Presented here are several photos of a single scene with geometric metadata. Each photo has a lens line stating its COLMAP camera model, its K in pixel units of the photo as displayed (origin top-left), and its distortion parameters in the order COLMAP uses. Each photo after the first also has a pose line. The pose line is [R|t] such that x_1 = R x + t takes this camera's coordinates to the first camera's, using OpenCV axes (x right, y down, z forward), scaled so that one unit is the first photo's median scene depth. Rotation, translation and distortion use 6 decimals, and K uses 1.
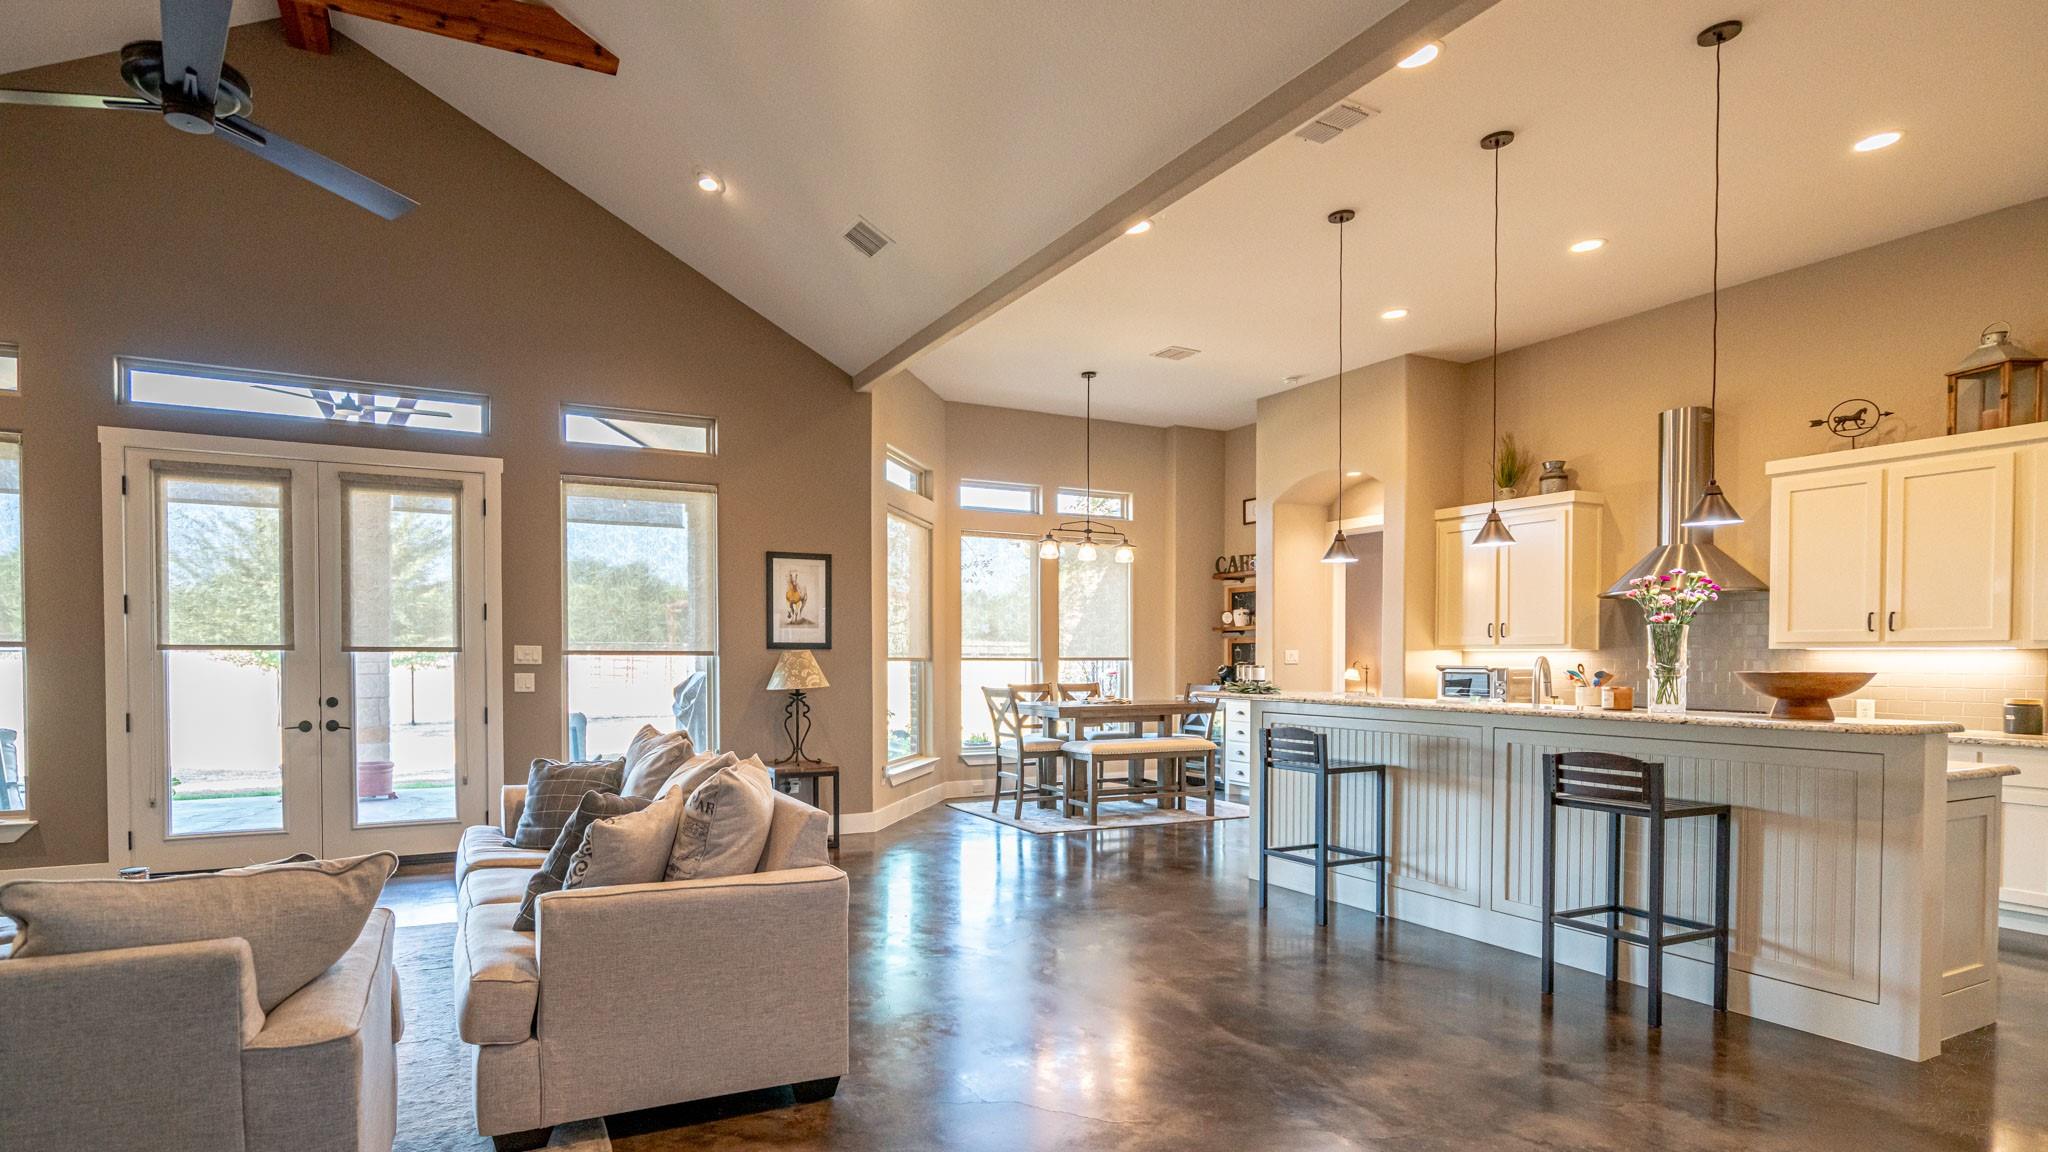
lens RADIAL K [[969.6, 0, 869.3], [0, 969.6, 666.3], [0, 0, 1]] dist [-0.009856, 0.002706]
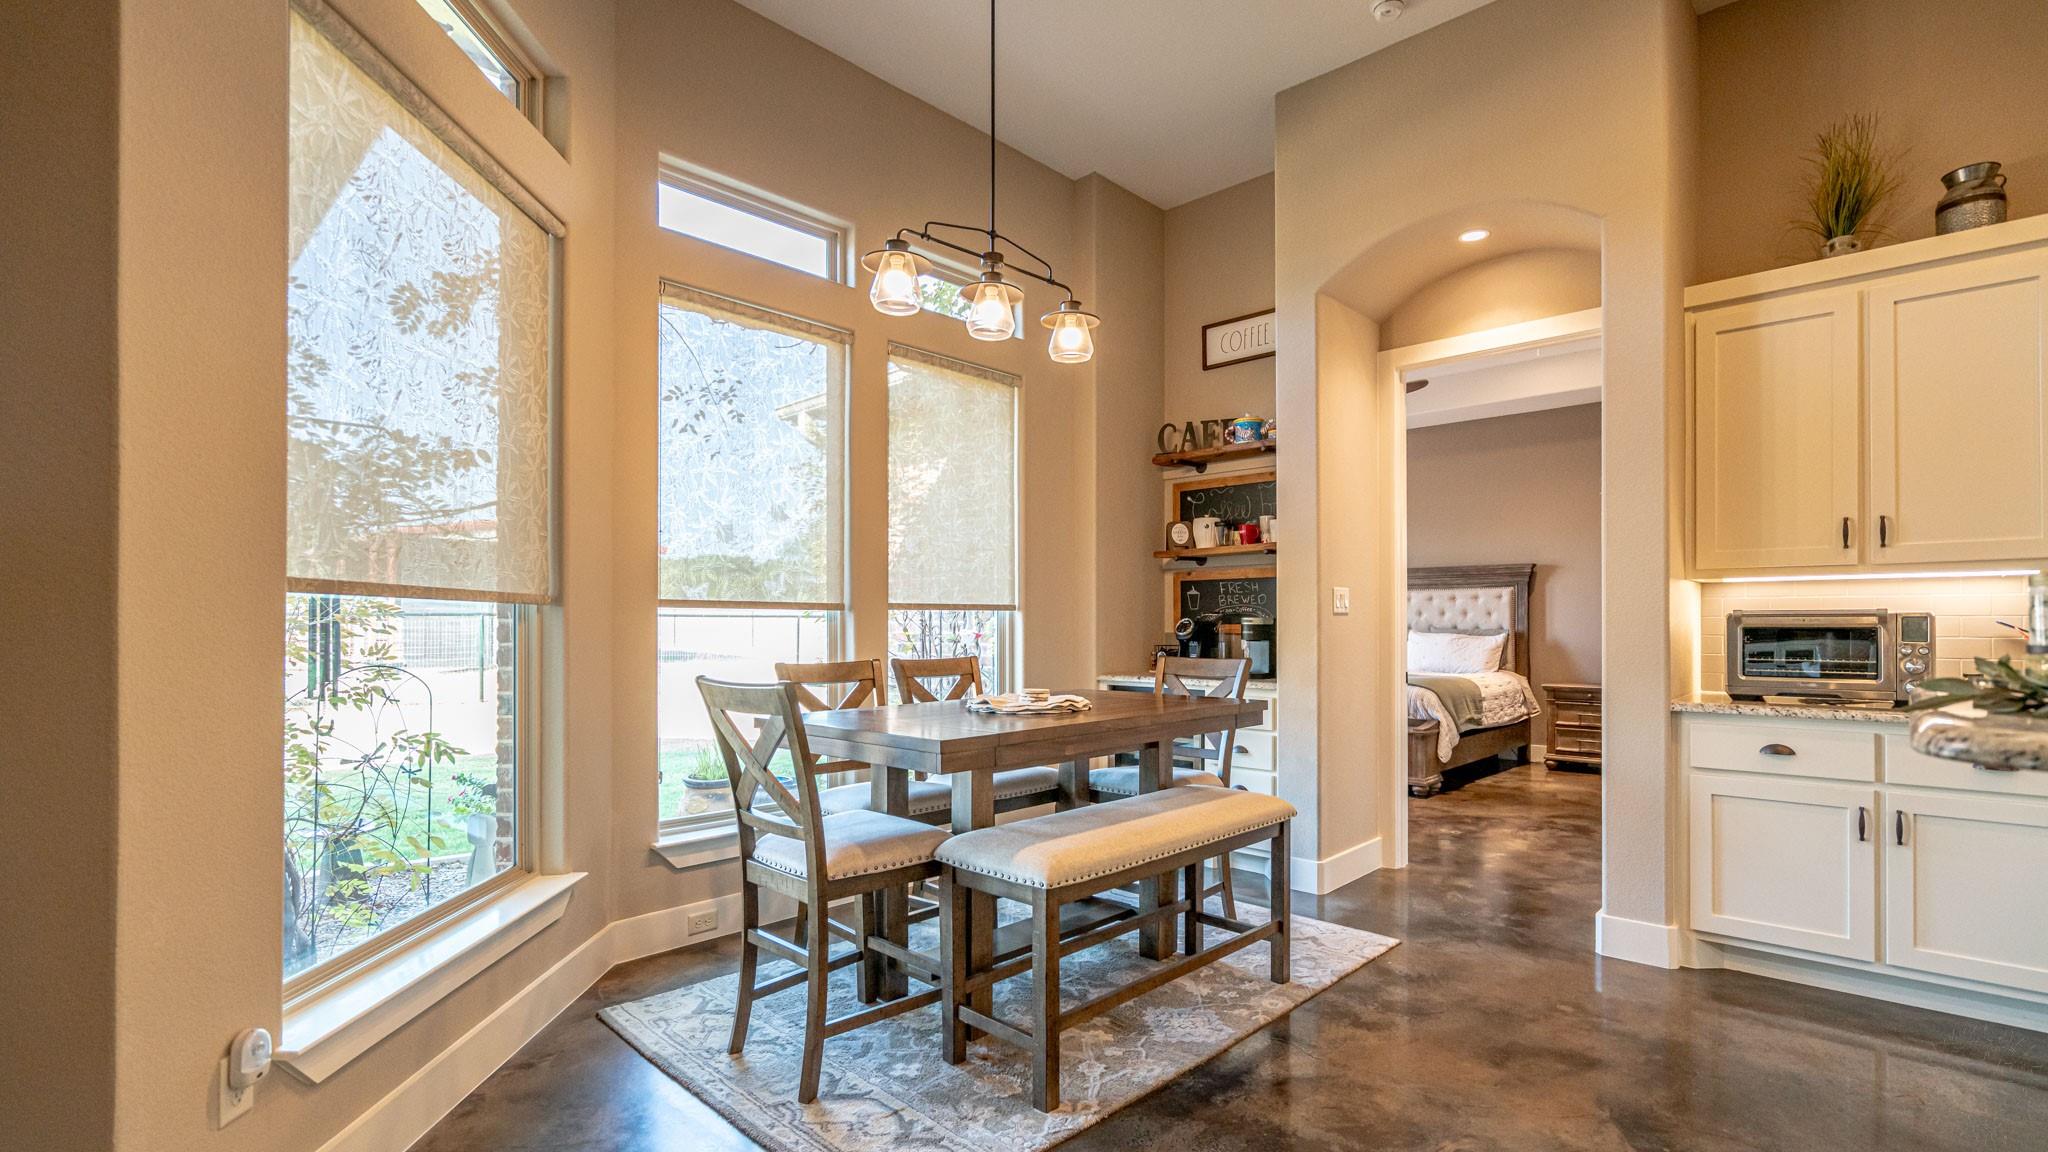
lens RADIAL K [[929.2, 0, 1016.2], [0, 929.2, 612.3], [0, 0, 1]] dist [-0.017138, 0.004755]
pose [[0.921818, 0.000911, 0.387622, 0.109023], [0.007974, 0.999741, -0.021313, 0.007507], [-0.387541, 0.022737, 0.921572, 0.771811]]
